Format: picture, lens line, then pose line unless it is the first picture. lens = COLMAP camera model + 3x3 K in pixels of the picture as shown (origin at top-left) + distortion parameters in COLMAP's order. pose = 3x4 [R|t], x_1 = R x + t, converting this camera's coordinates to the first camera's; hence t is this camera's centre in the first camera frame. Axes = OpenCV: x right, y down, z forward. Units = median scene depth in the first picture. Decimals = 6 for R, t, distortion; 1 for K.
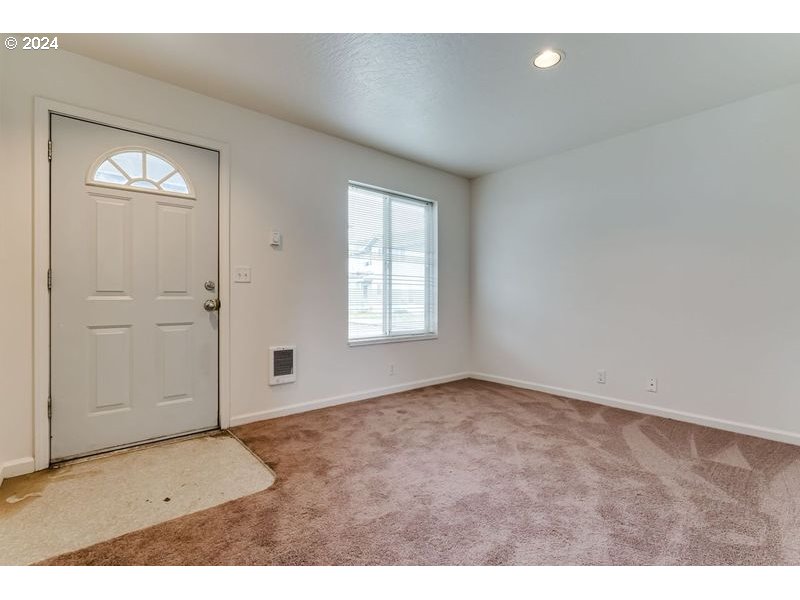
lens RADIAL K [[374.0, 0, 400.0], [0, 374.0, 300.0], [0, 0, 1]] dist [-0.002852, -0.000080]
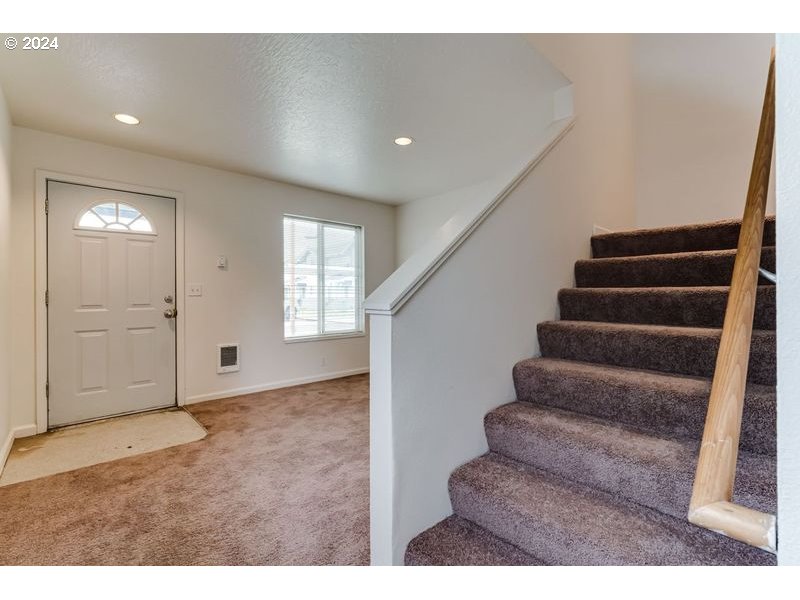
lens RADIAL K [[362.5, 0, 398.1], [0, 362.5, 297.0], [0, 0, 1]] dist [-0.001264, -0.000450]
pose [[0.999574, -0.007944, 0.028075, 0.288304], [0.008050, 0.999961, -0.003676, -0.036304], [-0.028045, 0.003900, 0.999599, -0.334733]]
